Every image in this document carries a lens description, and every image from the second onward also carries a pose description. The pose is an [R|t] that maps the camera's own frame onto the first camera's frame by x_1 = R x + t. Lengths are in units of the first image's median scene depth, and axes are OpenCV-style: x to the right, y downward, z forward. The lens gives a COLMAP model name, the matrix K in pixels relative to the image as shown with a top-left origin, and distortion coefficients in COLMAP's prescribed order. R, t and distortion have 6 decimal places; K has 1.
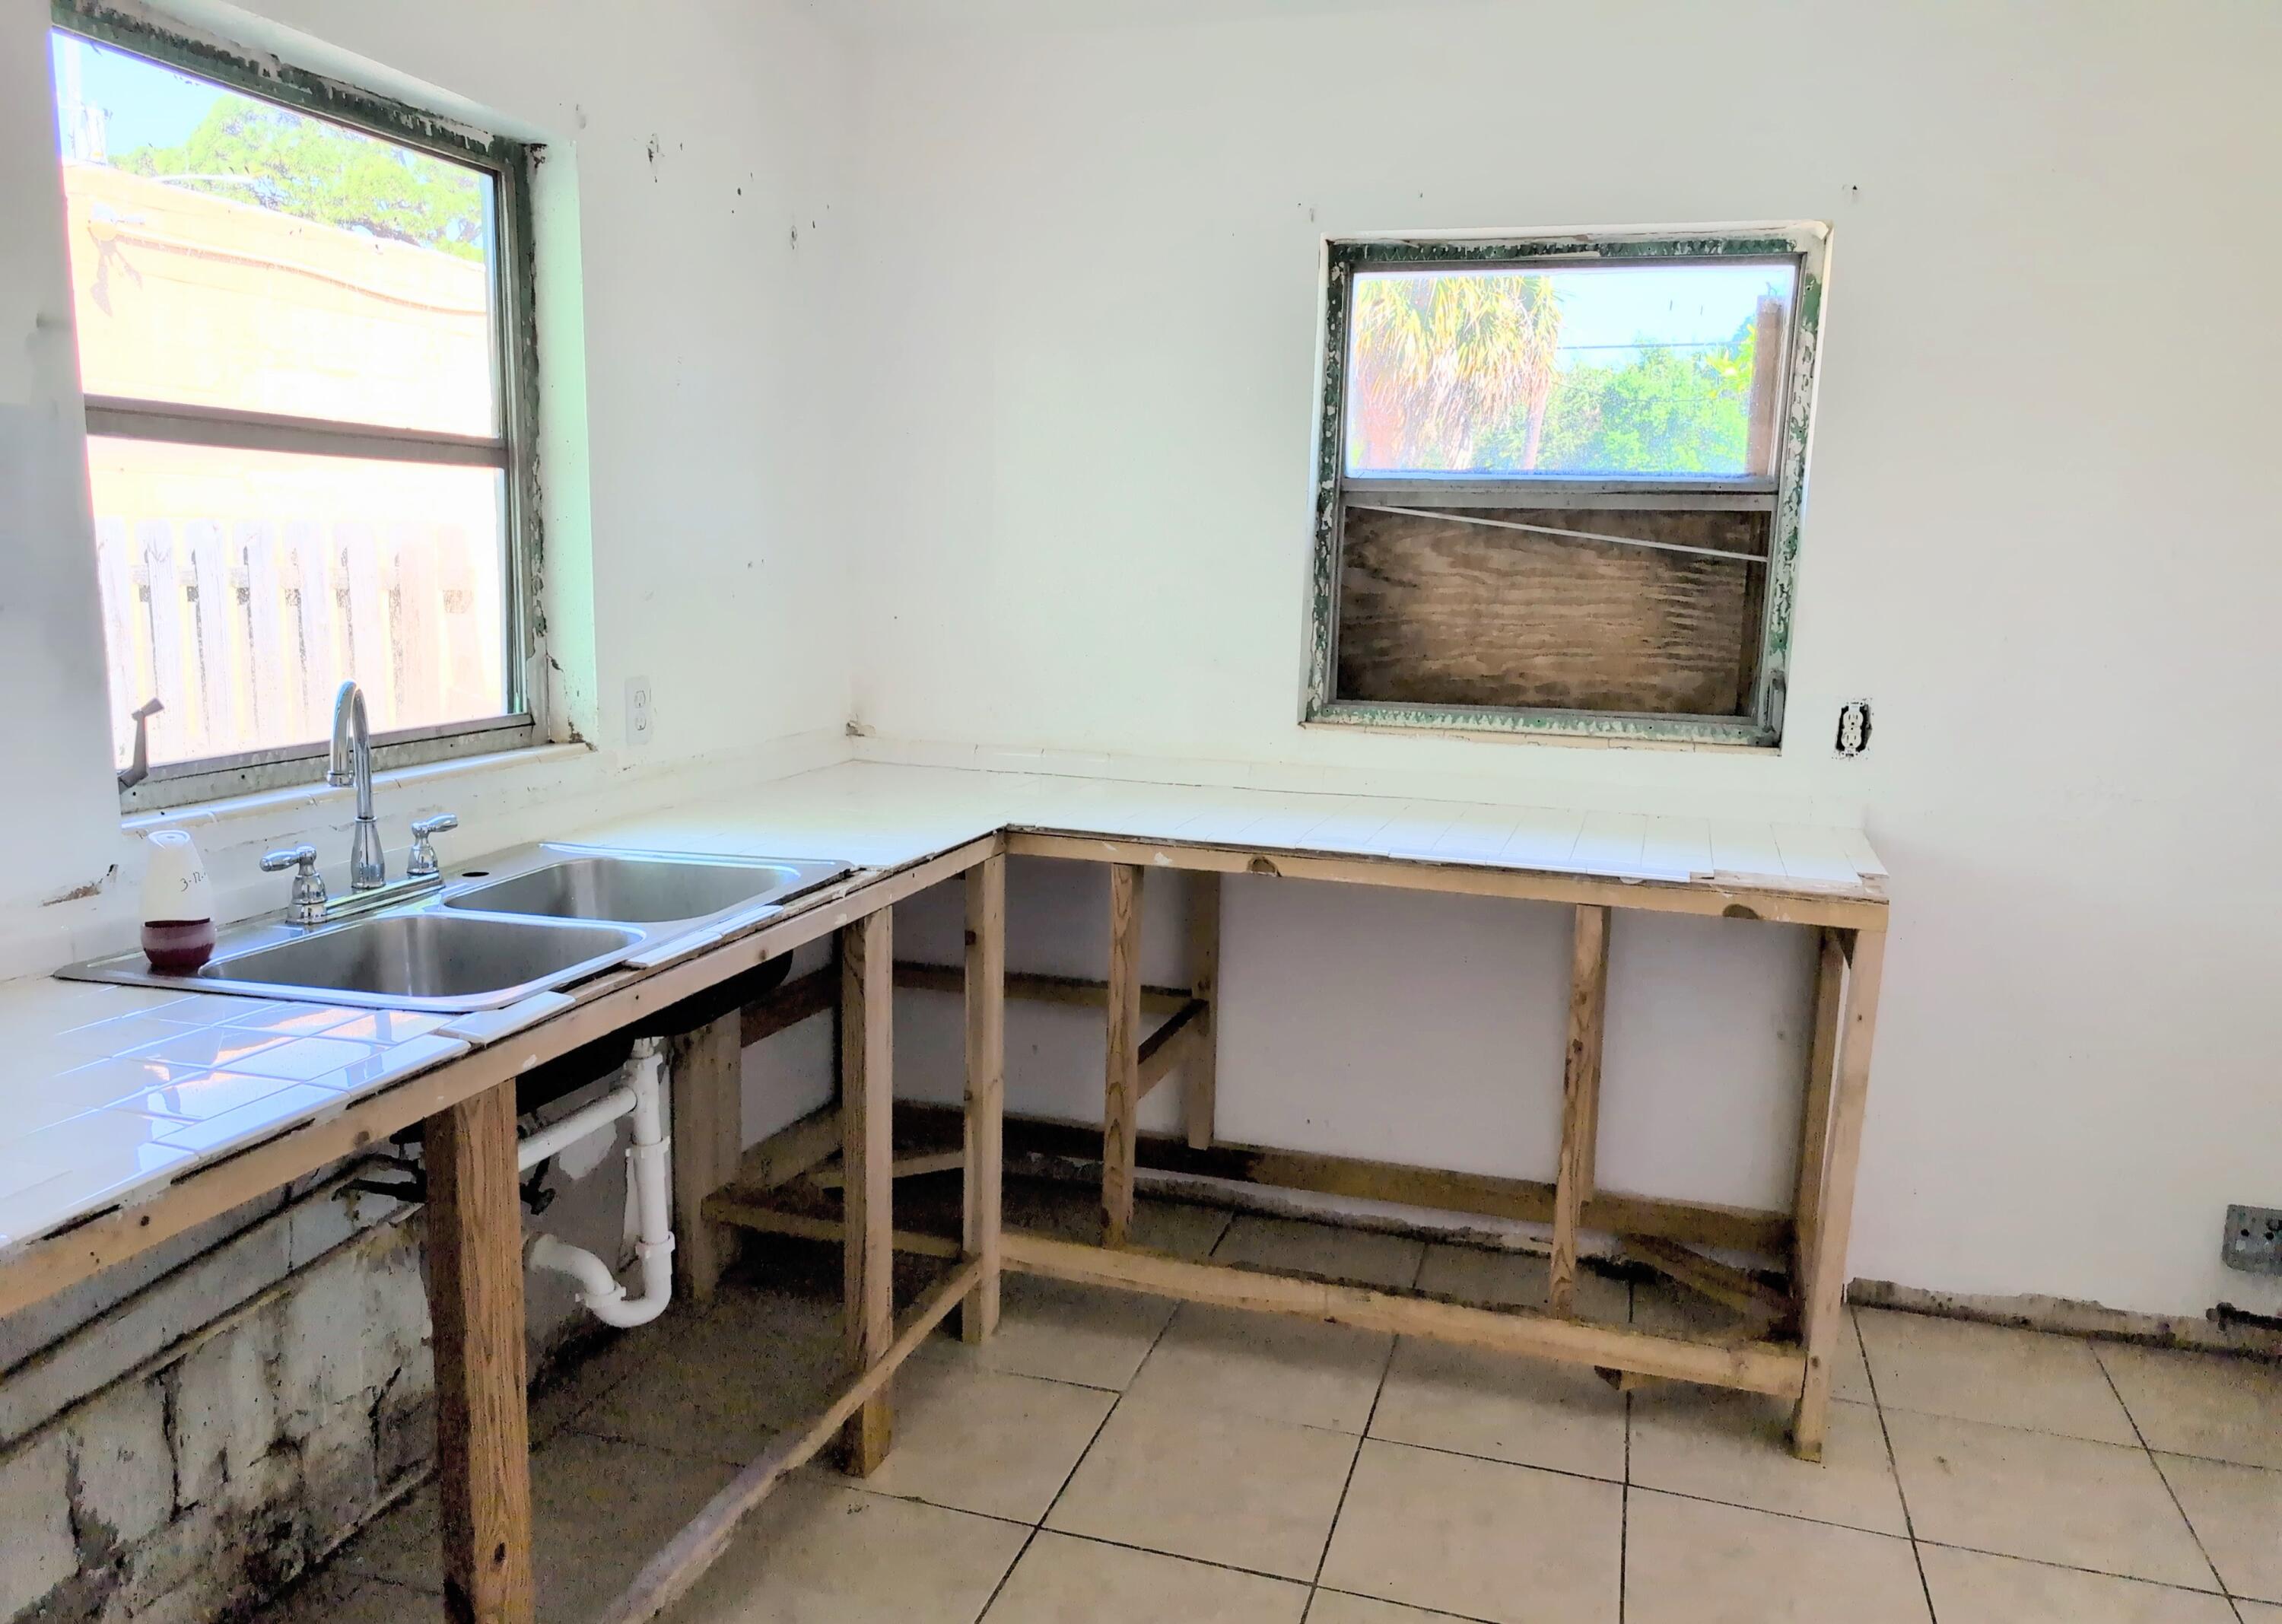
lens RADIAL K [[1632.4, 0, 1141.0], [0, 1632.4, 812.0], [0, 0, 1]] dist [-0.003560, 0.000815]
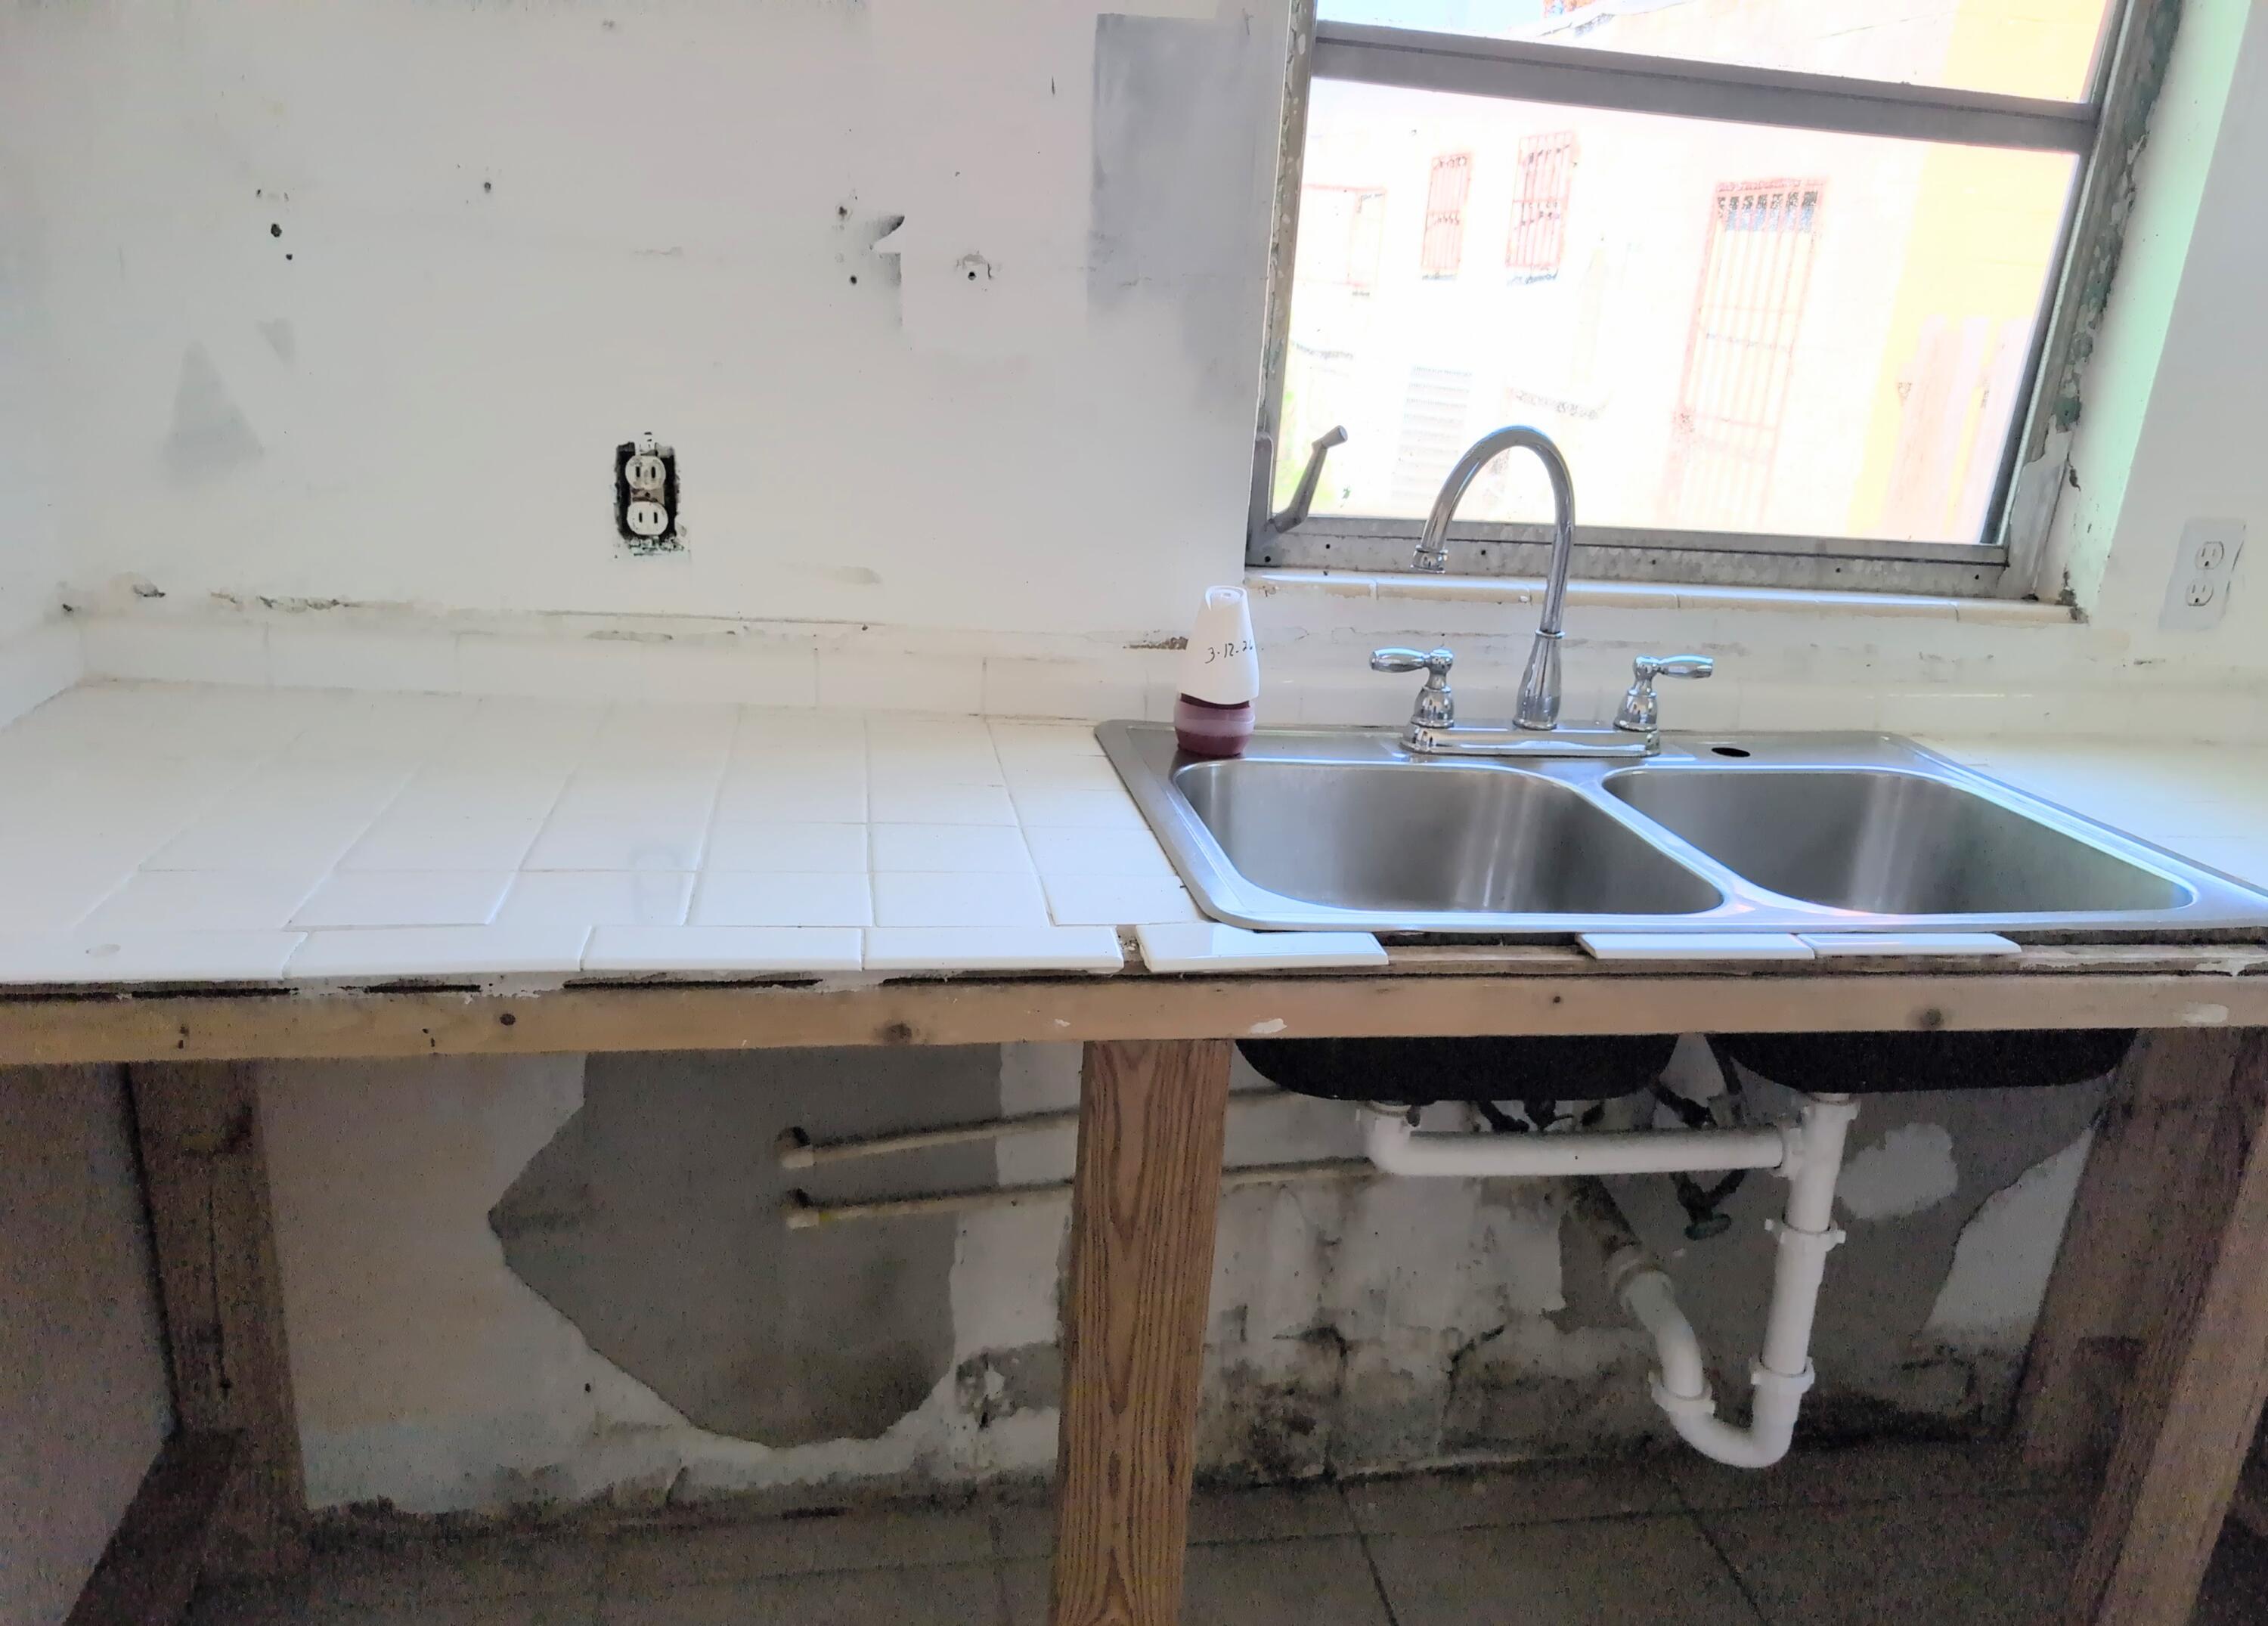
lens RADIAL K [[1692.4, 0, 1128.1], [0, 1692.4, 867.6], [0, 0, 1]] dist [0.006562, -0.001994]
pose [[0.457932, 0.307223, -0.834214, 0.091413], [-0.202916, 0.949737, 0.238379, -0.036253], [0.865519, 0.060114, 0.497255, 0.450572]]
